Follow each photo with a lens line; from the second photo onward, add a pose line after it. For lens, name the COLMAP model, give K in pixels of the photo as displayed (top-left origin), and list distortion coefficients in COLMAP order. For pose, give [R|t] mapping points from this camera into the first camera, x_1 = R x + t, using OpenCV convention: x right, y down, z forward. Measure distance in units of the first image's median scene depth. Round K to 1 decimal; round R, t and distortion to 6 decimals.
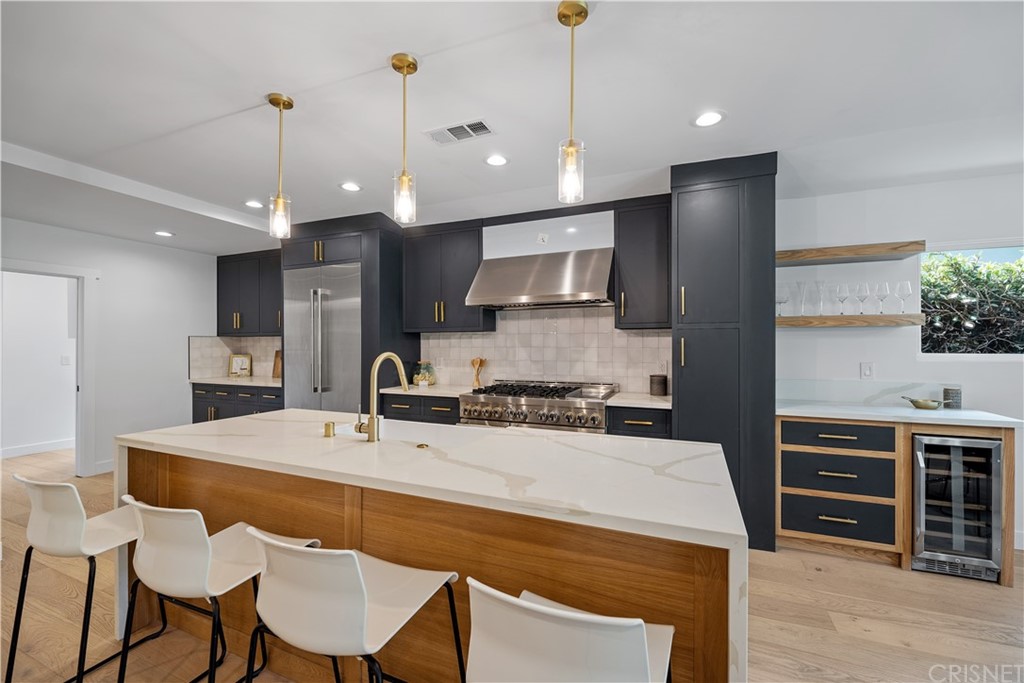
lens RADIAL K [[414.9, 0, 515.1], [0, 414.9, 343.5], [0, 0, 1]] dist [-0.001192, -0.002692]
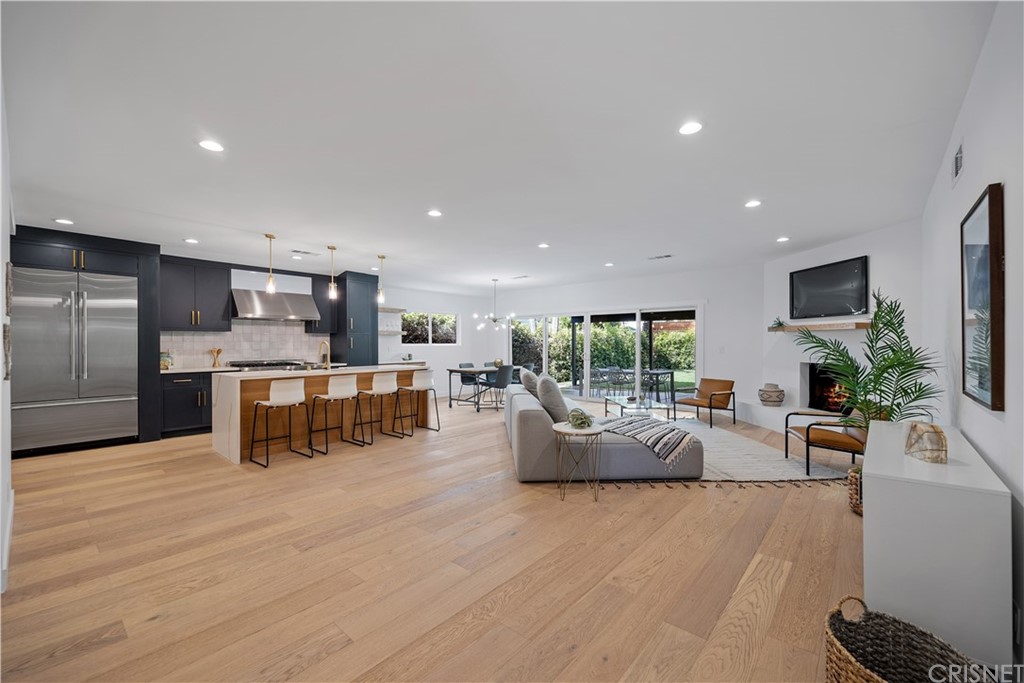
lens RADIAL K [[414.9, 0, 518.3], [0, 414.9, 346.5], [0, 0, 1]] dist [-0.001192, -0.002692]
pose [[0.299672, -0.006128, 0.954023, -1.488141], [-0.000470, 0.999978, 0.006571, 0.020586], [-0.954042, -0.002418, 0.299663, -0.664076]]
